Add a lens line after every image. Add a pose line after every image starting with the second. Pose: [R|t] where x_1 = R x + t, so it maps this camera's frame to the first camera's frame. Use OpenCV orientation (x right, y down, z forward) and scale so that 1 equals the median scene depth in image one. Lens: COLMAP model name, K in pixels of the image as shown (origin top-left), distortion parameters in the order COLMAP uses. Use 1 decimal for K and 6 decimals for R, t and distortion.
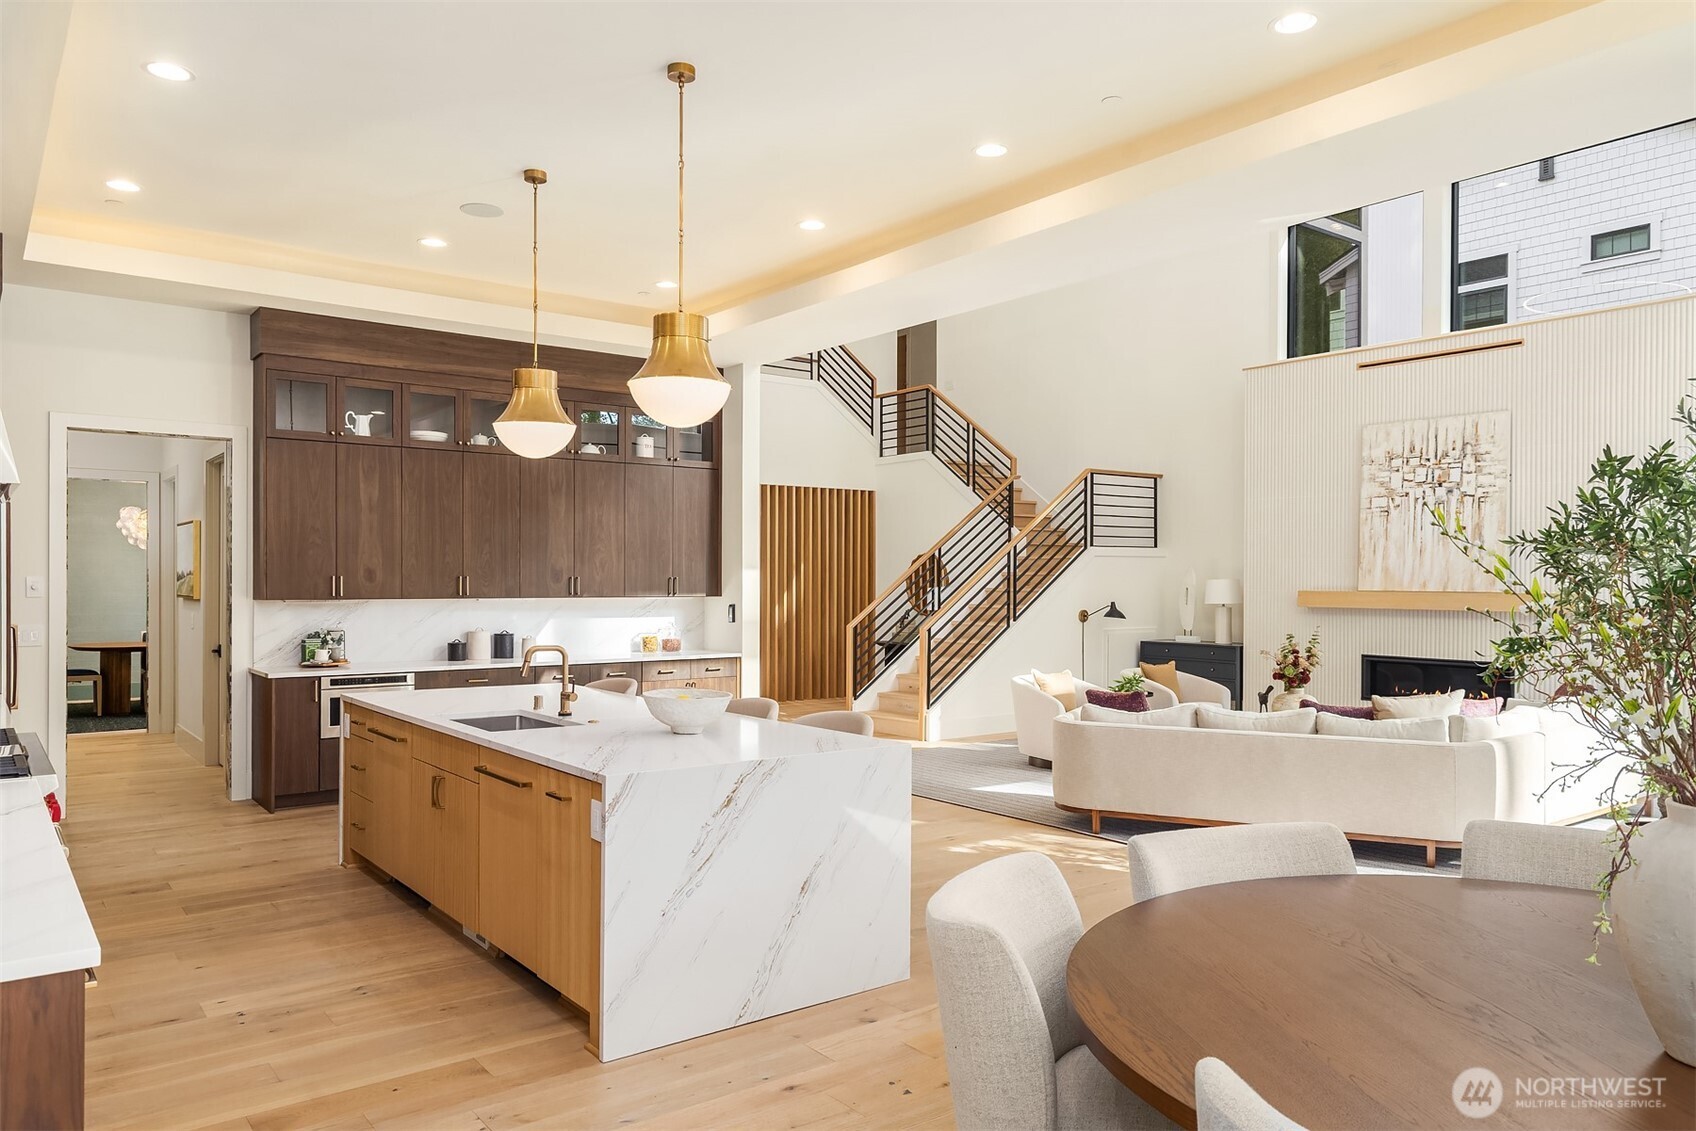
lens RADIAL K [[1164.1, 0, 846.9], [0, 1164.1, 568.8], [0, 0, 1]] dist [0.001854, -0.000229]
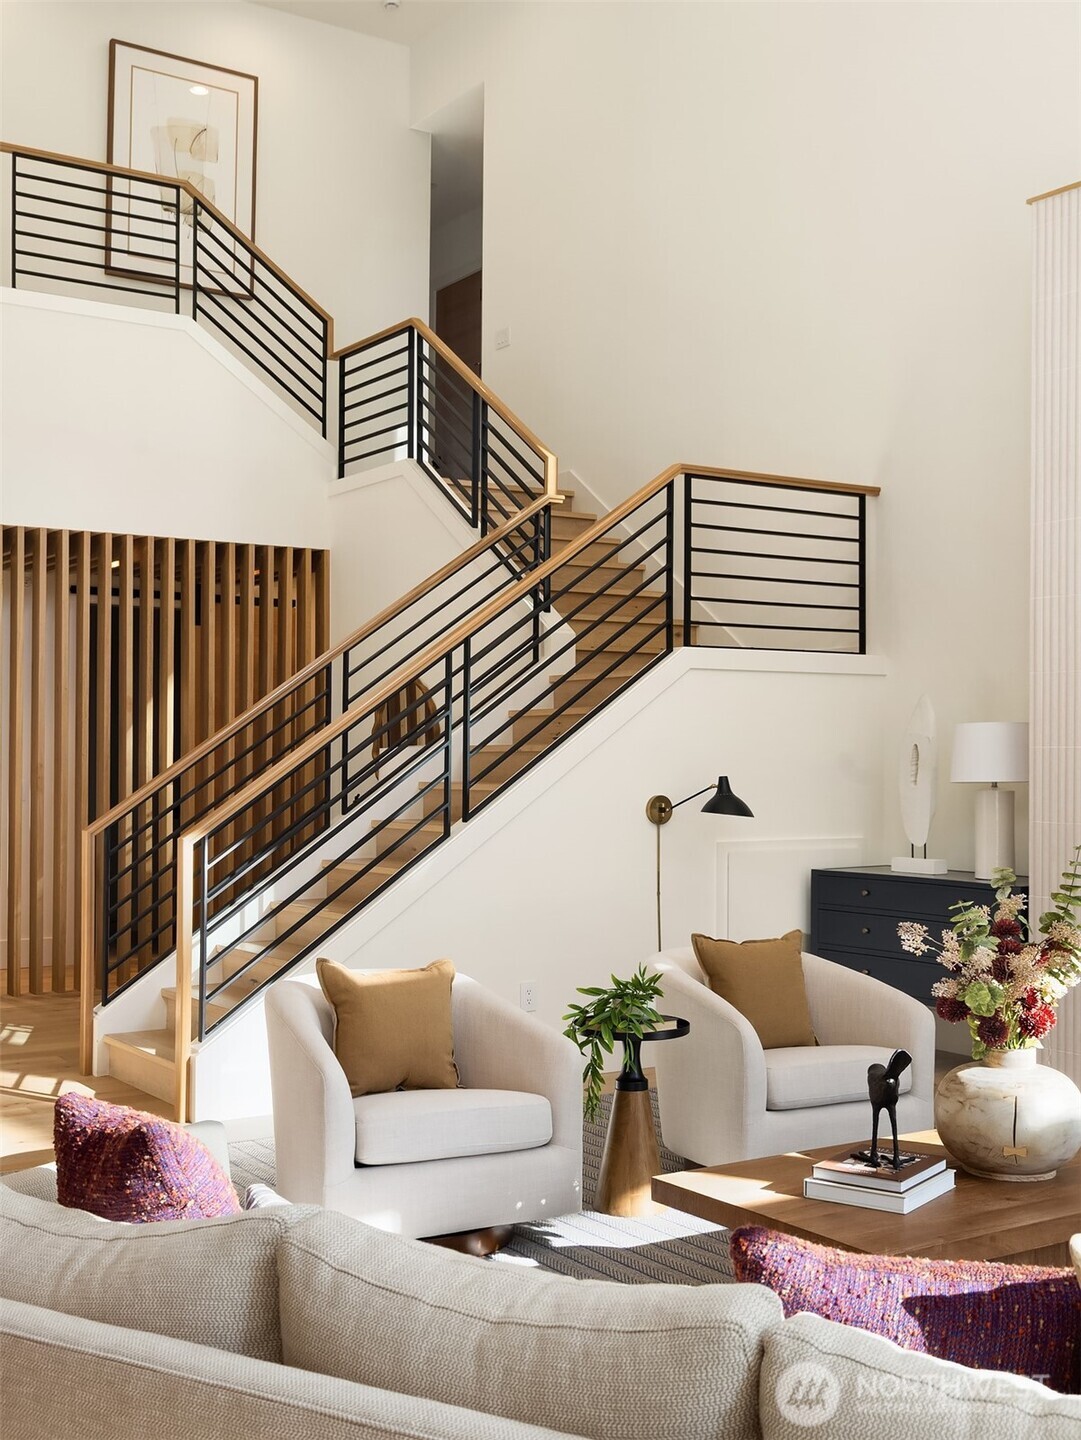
lens RADIAL K [[1701.4, 0, 541.7], [0, 1701.4, 722.9], [0, 0, 1]] dist [-0.016872, 0.000000]
pose [[0.997434, 0.000299, -0.071595, 0.191005], [-0.001118, 0.999934, -0.011402, 0.014964], [0.071586, 0.011452, 0.997369, 0.356403]]
